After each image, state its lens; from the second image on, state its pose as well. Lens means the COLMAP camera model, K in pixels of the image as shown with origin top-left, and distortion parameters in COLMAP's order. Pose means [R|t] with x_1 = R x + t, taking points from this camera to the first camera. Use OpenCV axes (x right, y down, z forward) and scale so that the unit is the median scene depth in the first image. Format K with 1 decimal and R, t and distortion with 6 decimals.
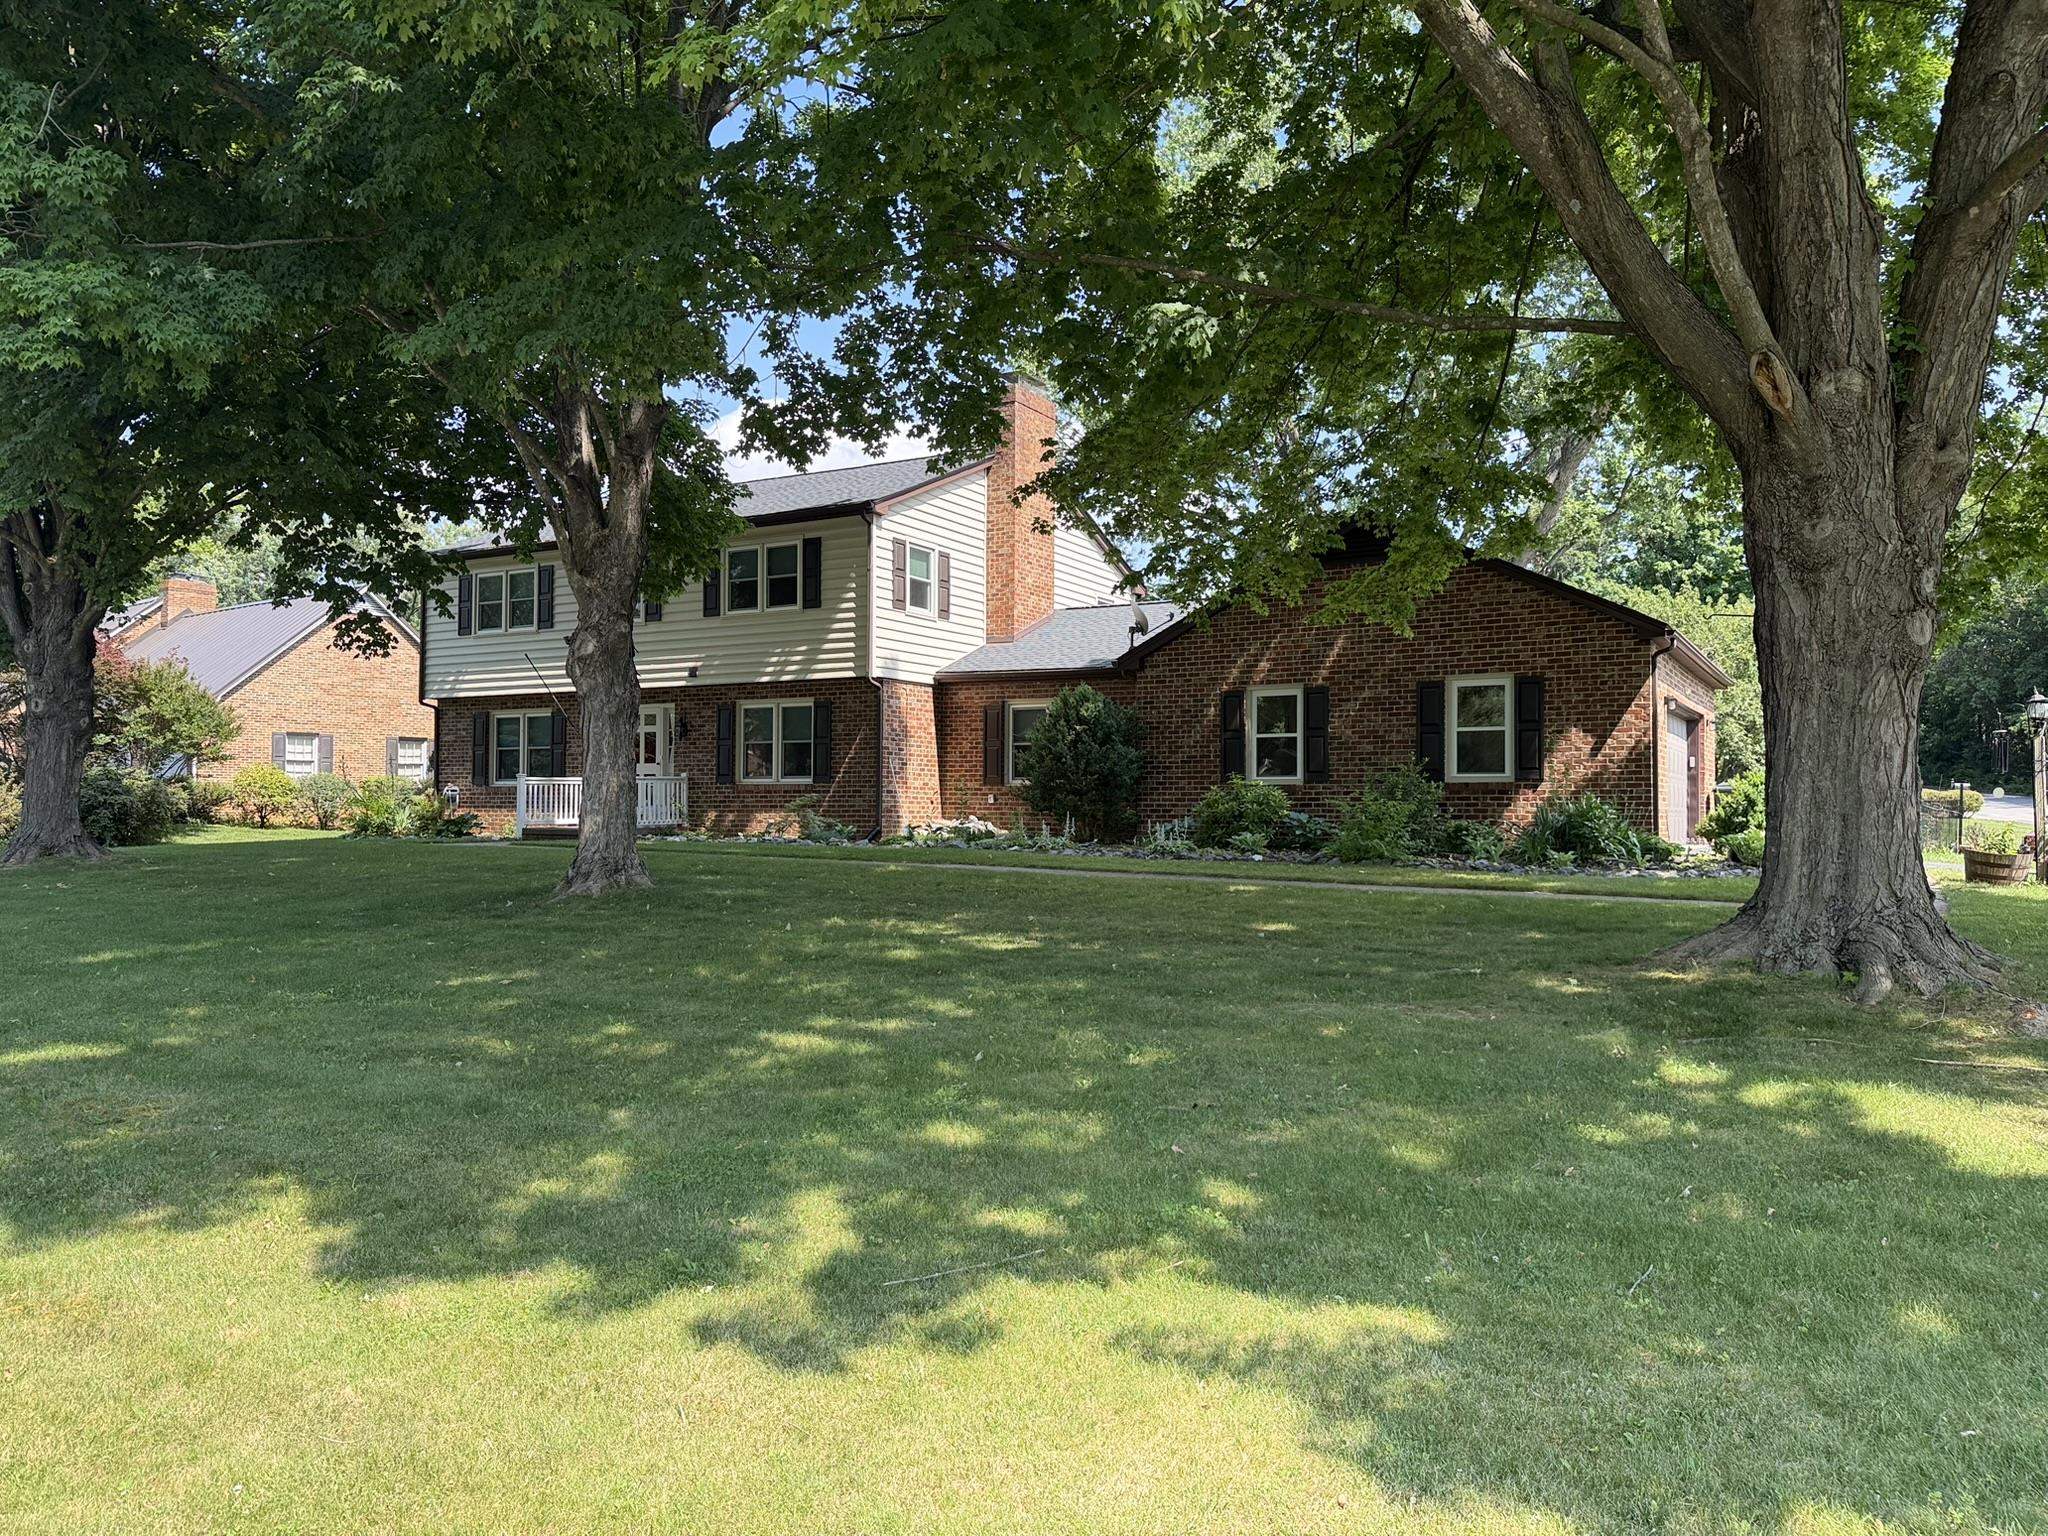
lens RADIAL K [[1375.8, 0, 1024.0], [0, 1375.8, 768.0], [0, 0, 1]] dist [0.131102, -0.181480]
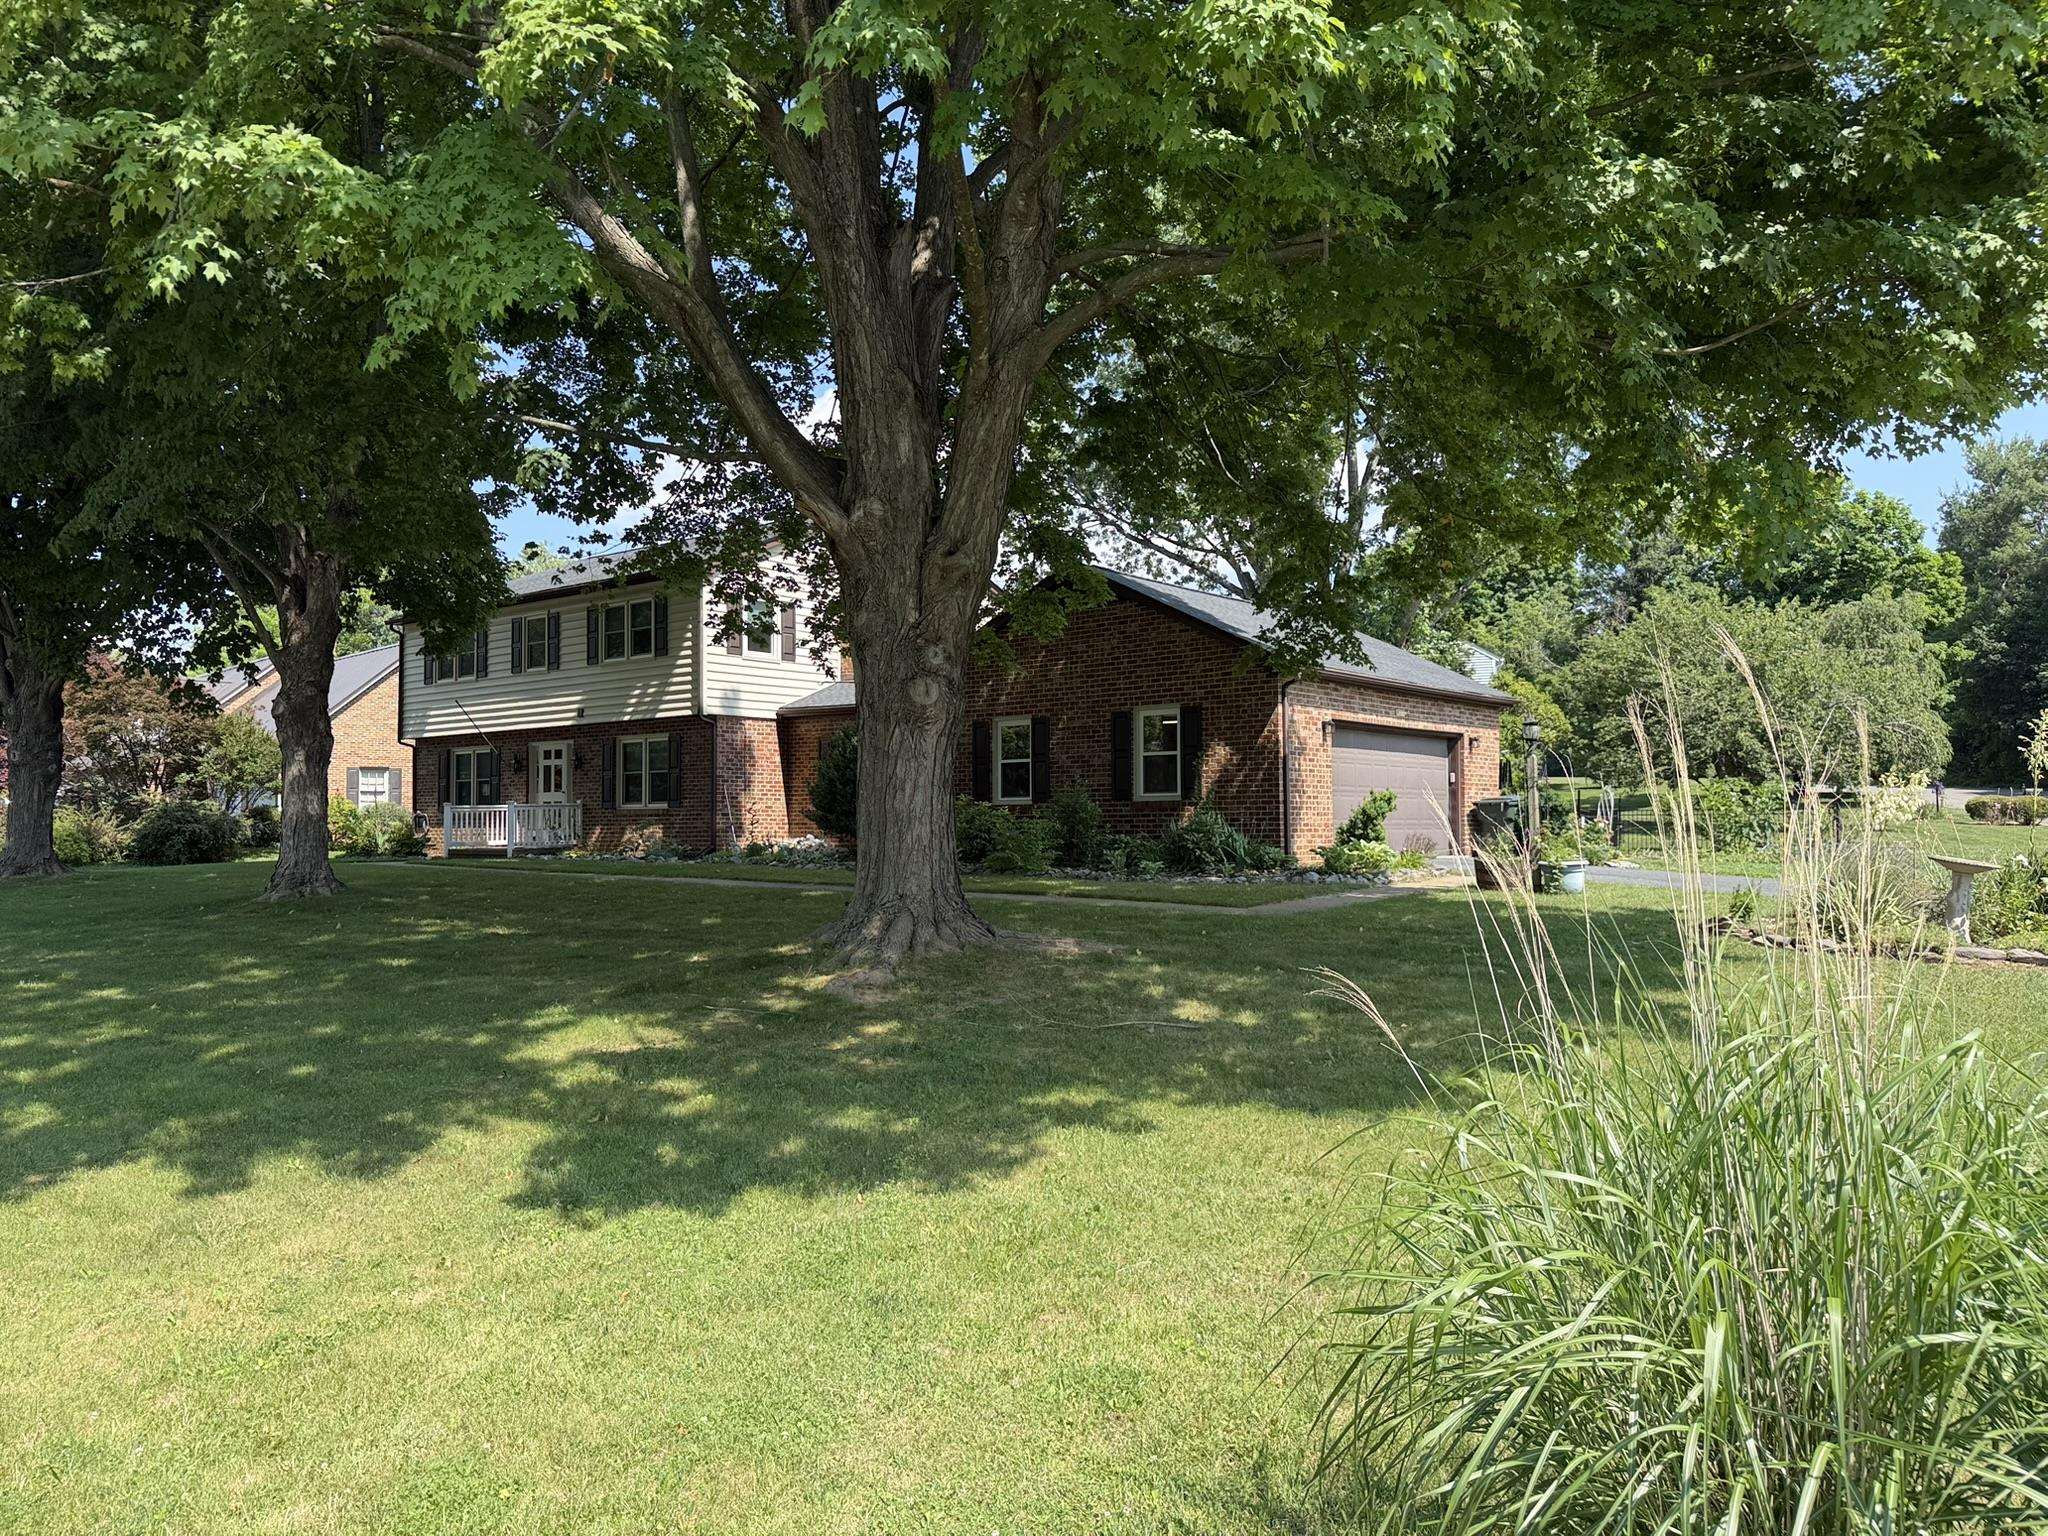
lens RADIAL K [[1375.8, 0, 1024.0], [0, 1375.8, 768.0], [0, 0, 1]] dist [0.131102, -0.181480]
pose [[0.987838, -0.016404, -0.154616, 0.312505], [0.014640, 0.999814, -0.012536, -0.003259], [0.154793, 0.010120, 0.987895, -0.090889]]
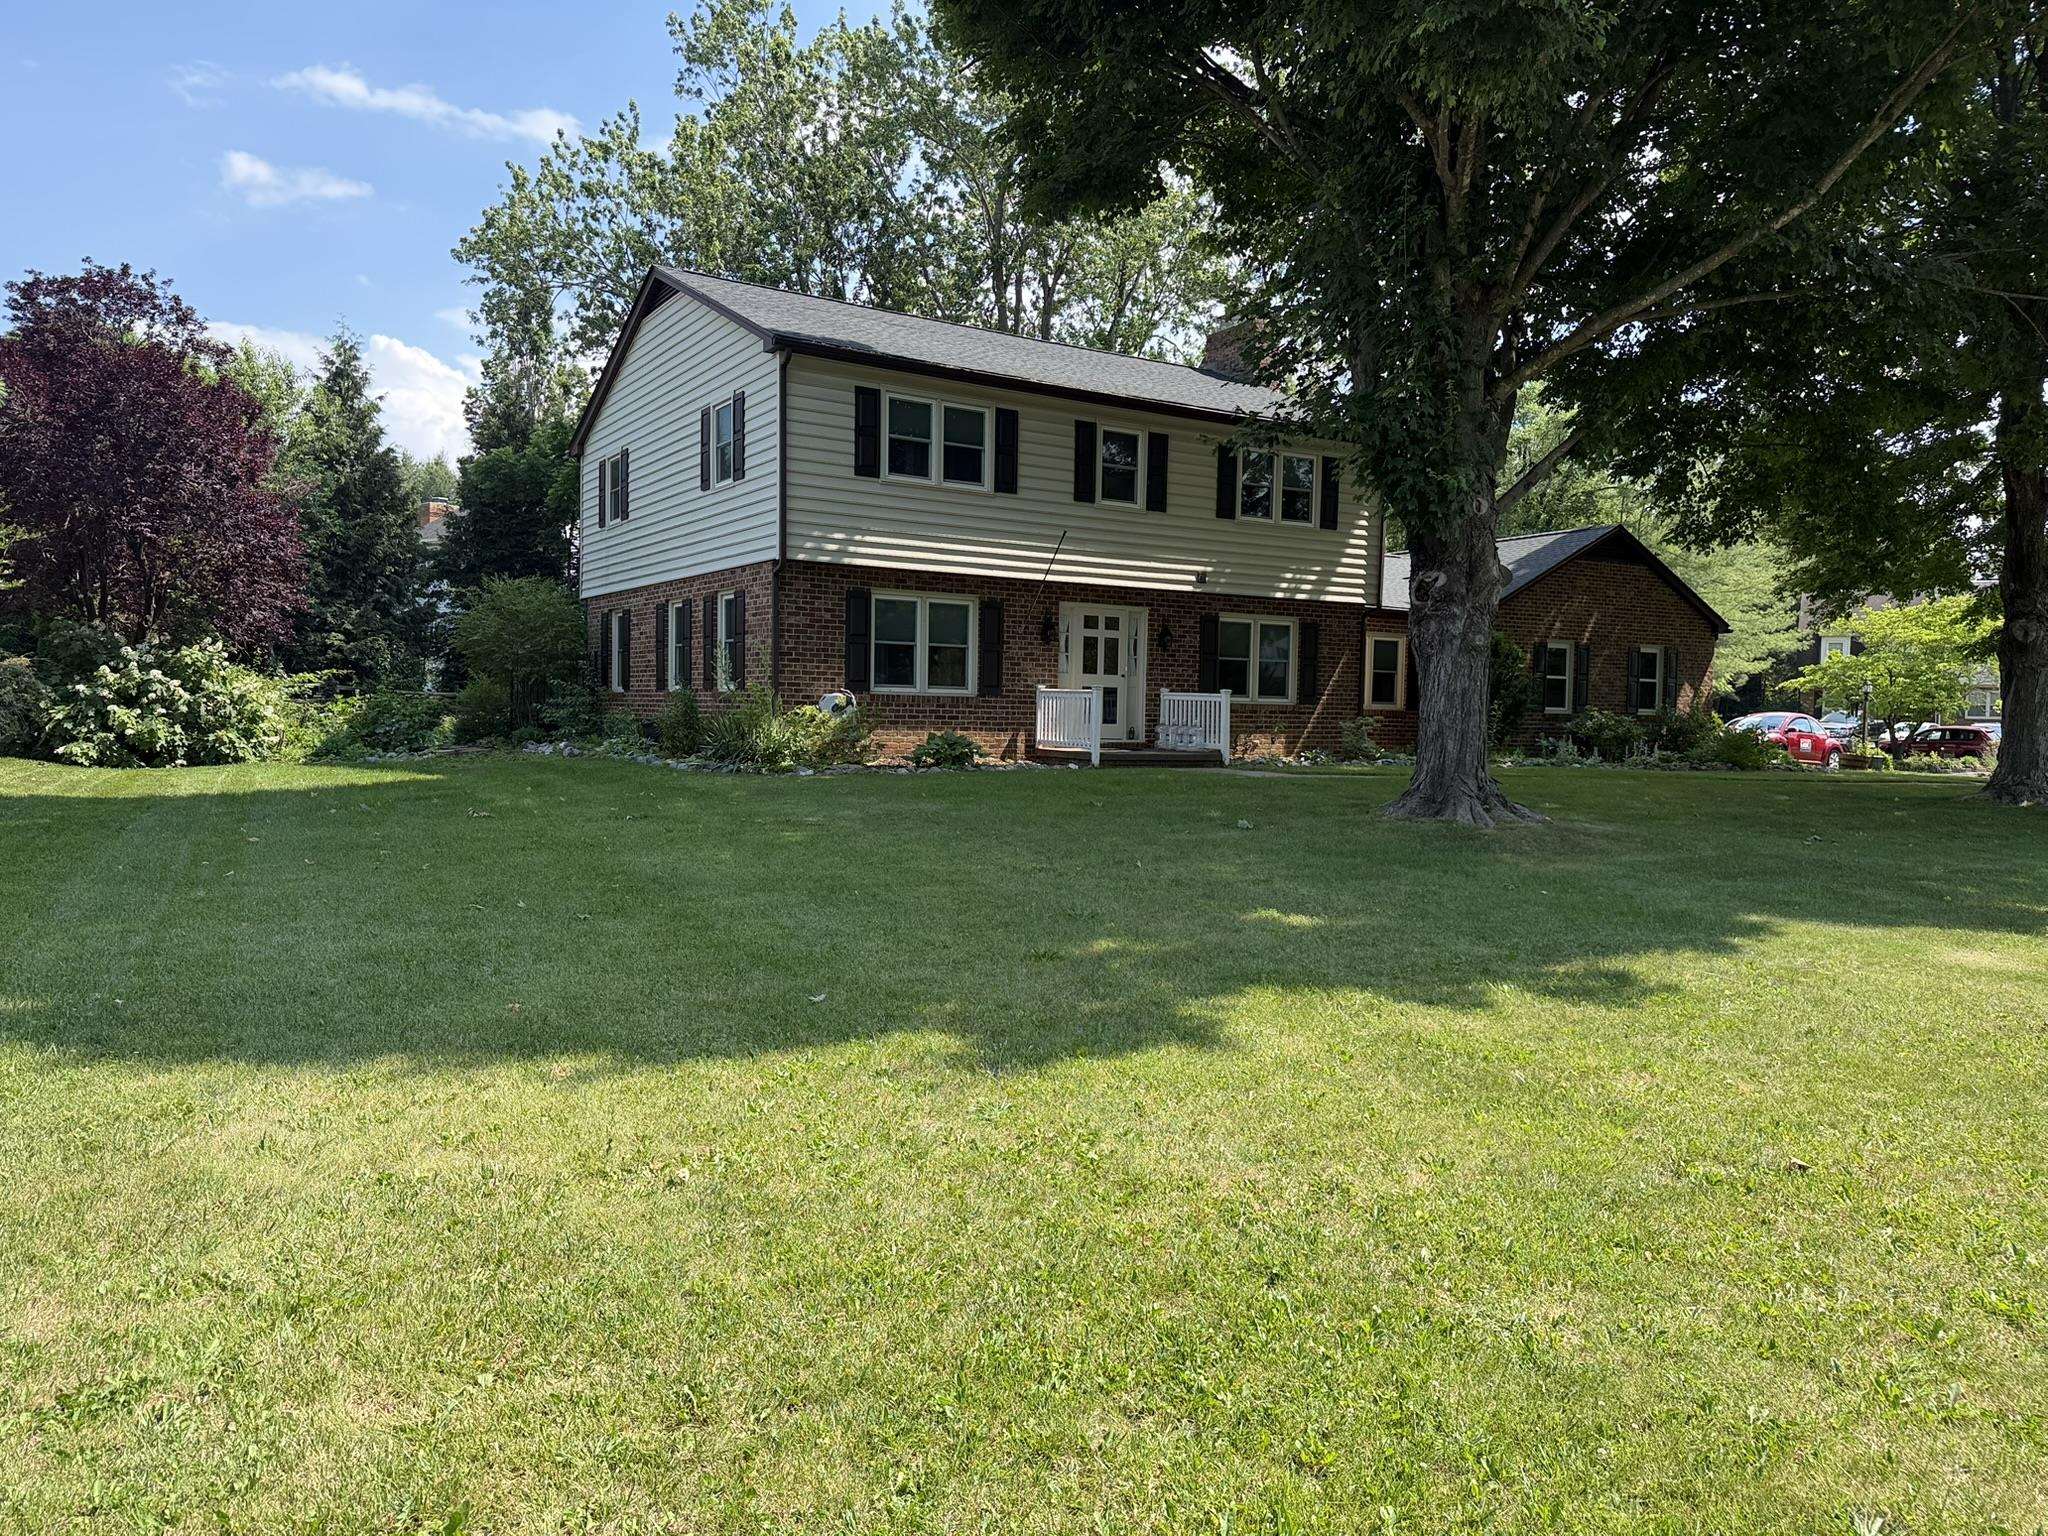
lens RADIAL K [[1375.8, 0, 1024.0], [0, 1375.8, 768.0], [0, 0, 1]] dist [0.131102, -0.181480]
pose [[0.489260, -0.027780, 0.871695, -1.106998], [-0.041717, 0.997603, 0.055207, 0.010032], [-0.871140, -0.063375, 0.486928, 0.671303]]
